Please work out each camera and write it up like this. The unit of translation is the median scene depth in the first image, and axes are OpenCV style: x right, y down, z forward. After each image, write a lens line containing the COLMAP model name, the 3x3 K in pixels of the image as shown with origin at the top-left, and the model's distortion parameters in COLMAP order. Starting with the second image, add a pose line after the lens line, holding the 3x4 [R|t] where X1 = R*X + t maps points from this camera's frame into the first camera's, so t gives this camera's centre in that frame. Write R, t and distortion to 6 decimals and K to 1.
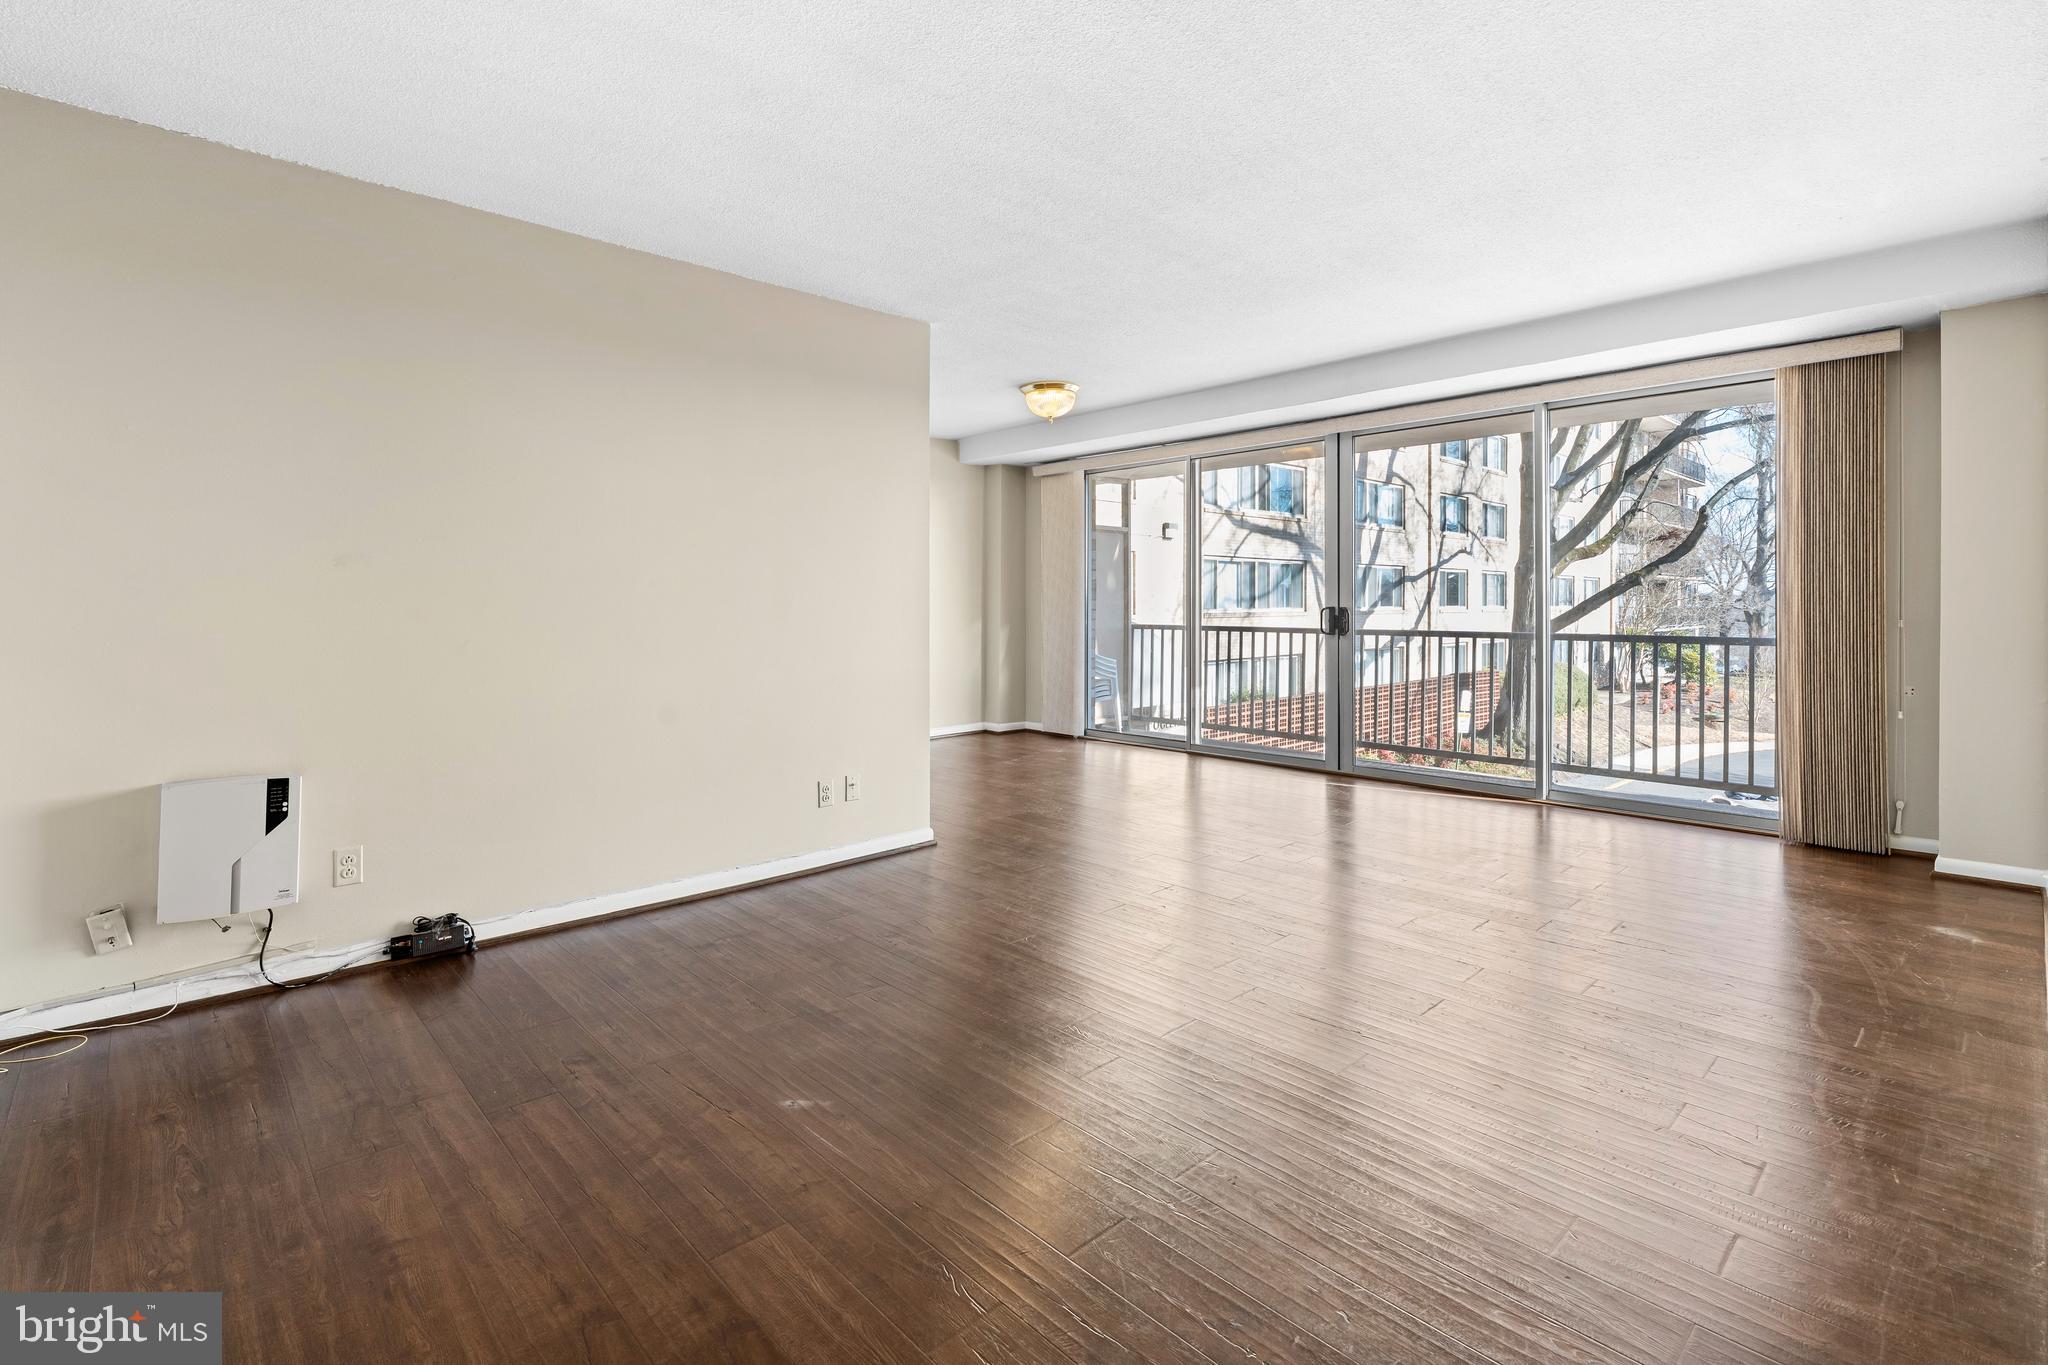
lens RADIAL K [[939.2, 0, 1020.7], [0, 939.2, 595.3], [0, 0, 1]] dist [0.003441, -0.000066]
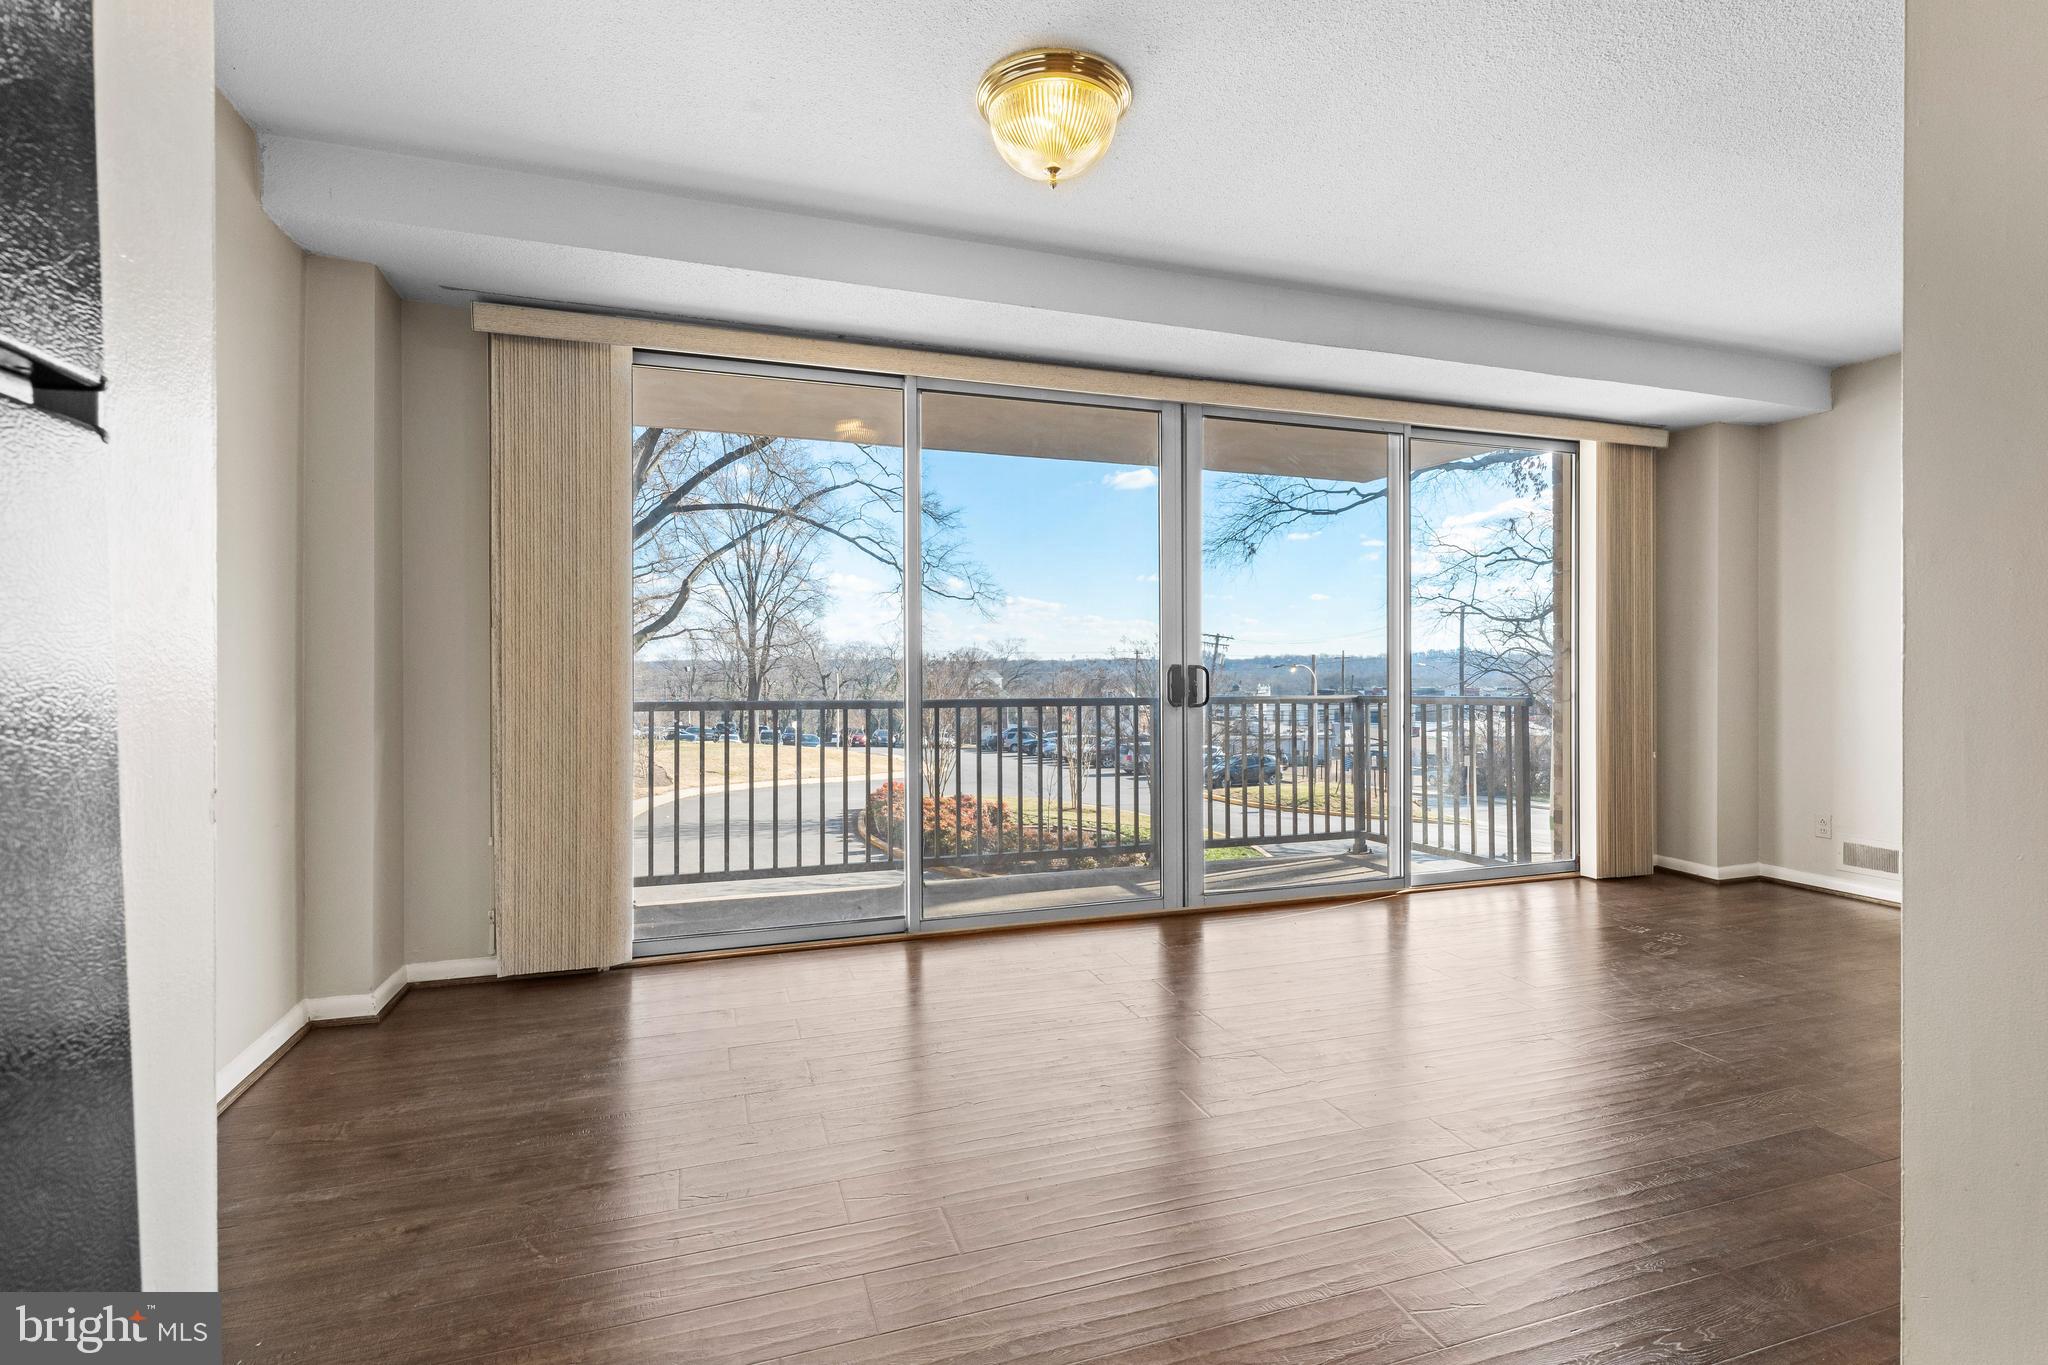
lens RADIAL K [[938.9, 0, 1012.4], [0, 938.9, 672.6], [0, 0, 1]] dist [-0.001568, -0.000416]
pose [[0.416931, 0.000848, 0.908938, -0.308569], [-0.007145, 0.999972, 0.002345, 0.016811], [-0.908910, -0.007472, 0.416925, 0.796116]]
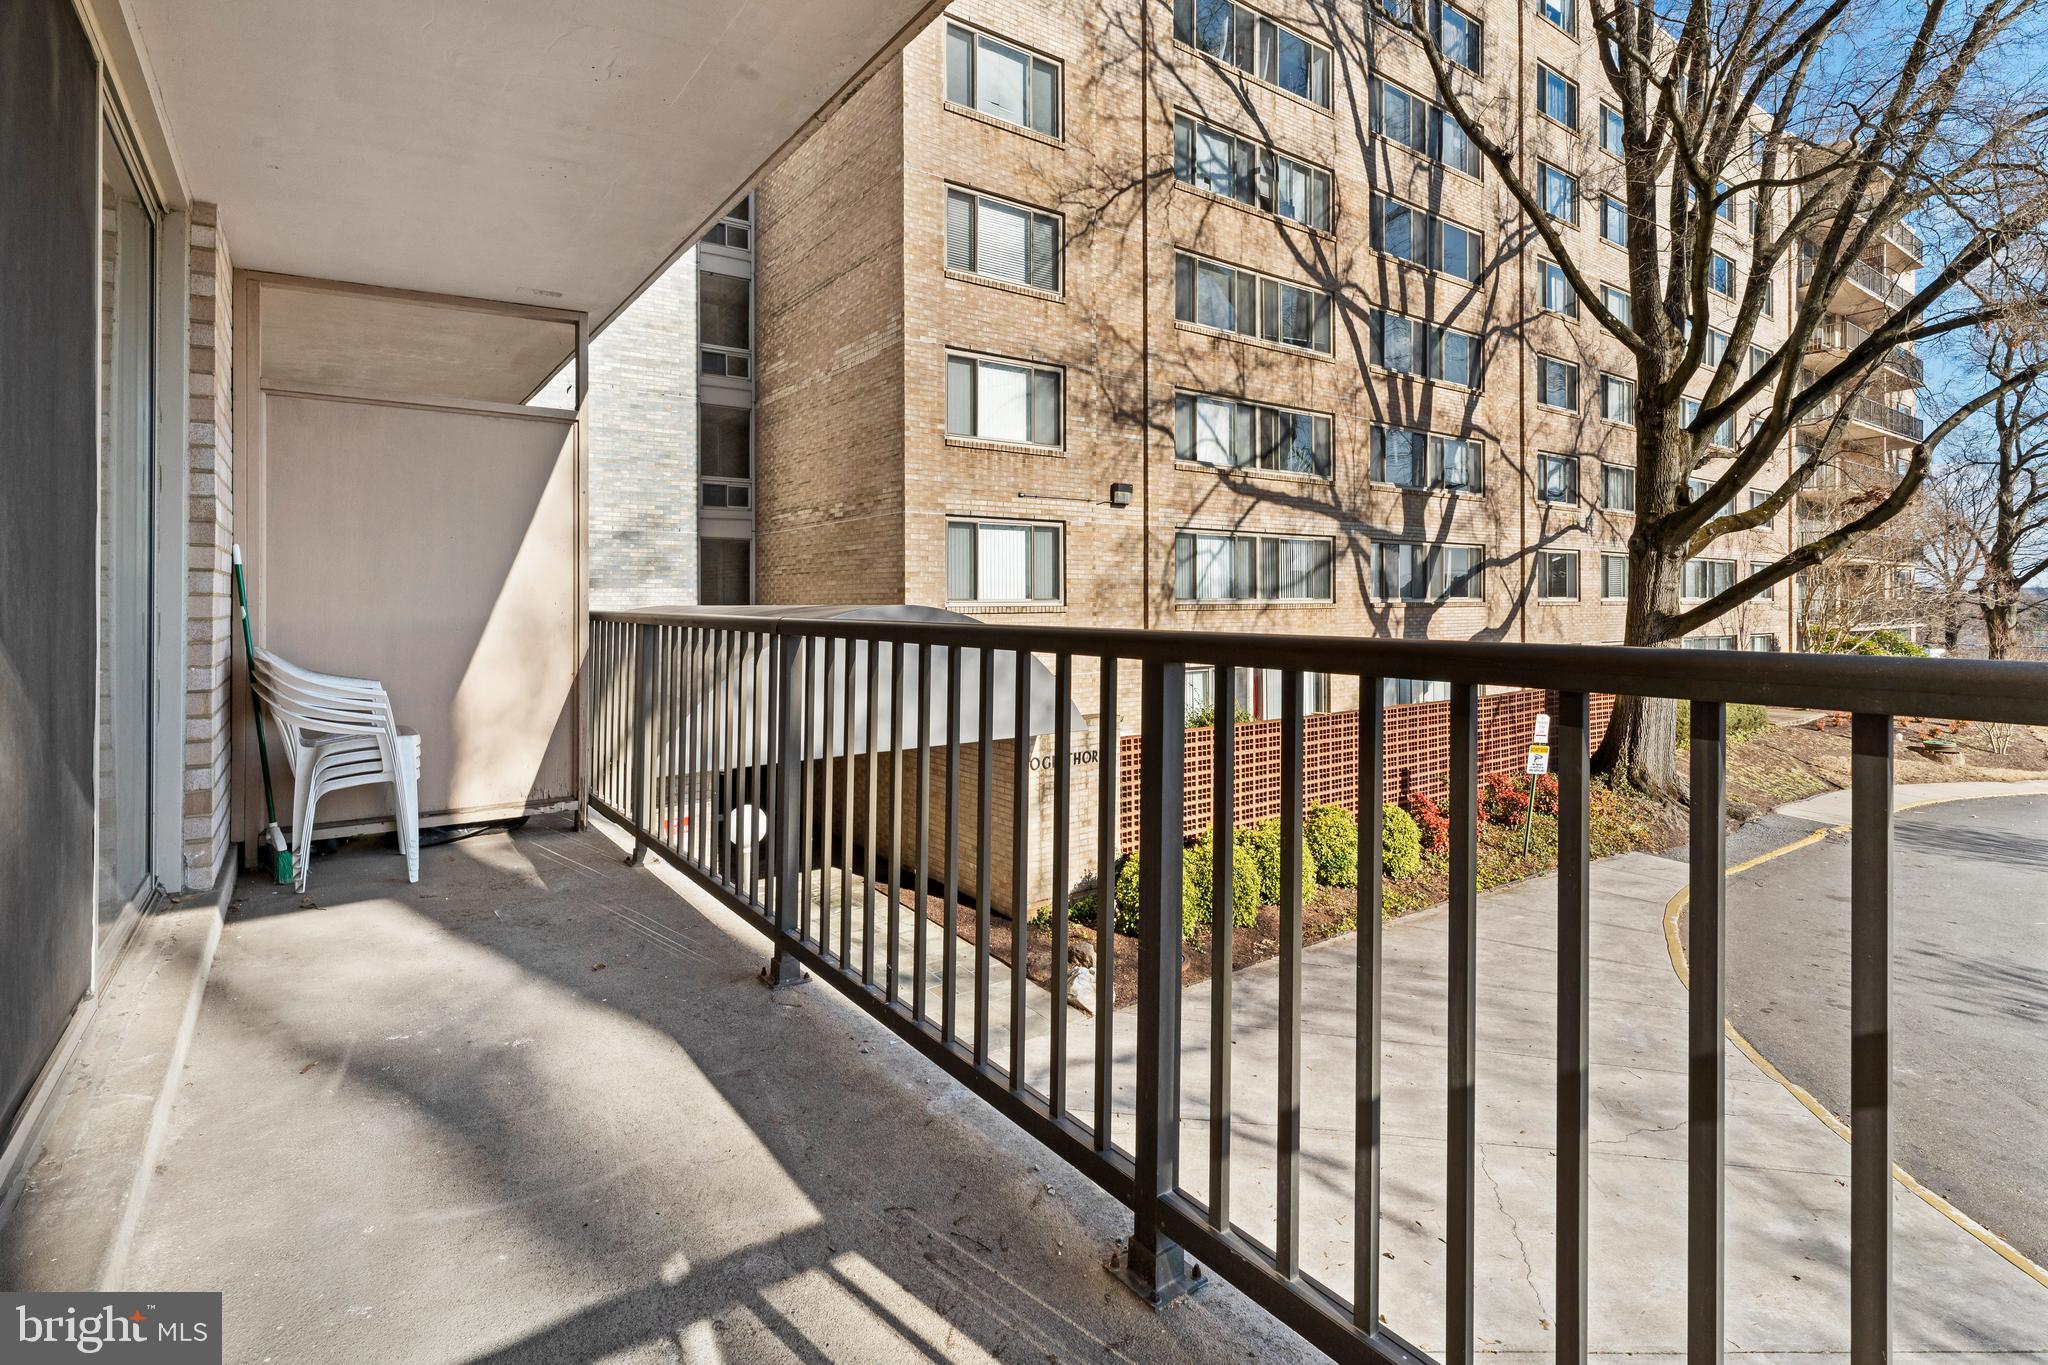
lens RADIAL K [[966.4, 0, 994.5], [0, 966.4, 586.4], [0, 0, 1]] dist [-0.001272, -0.000490]
pose [[0.990391, -0.002205, -0.138280, 0.587105], [0.001516, 0.999986, -0.005088, 0.029861], [0.138289, 0.004830, 0.990380, 0.801798]]
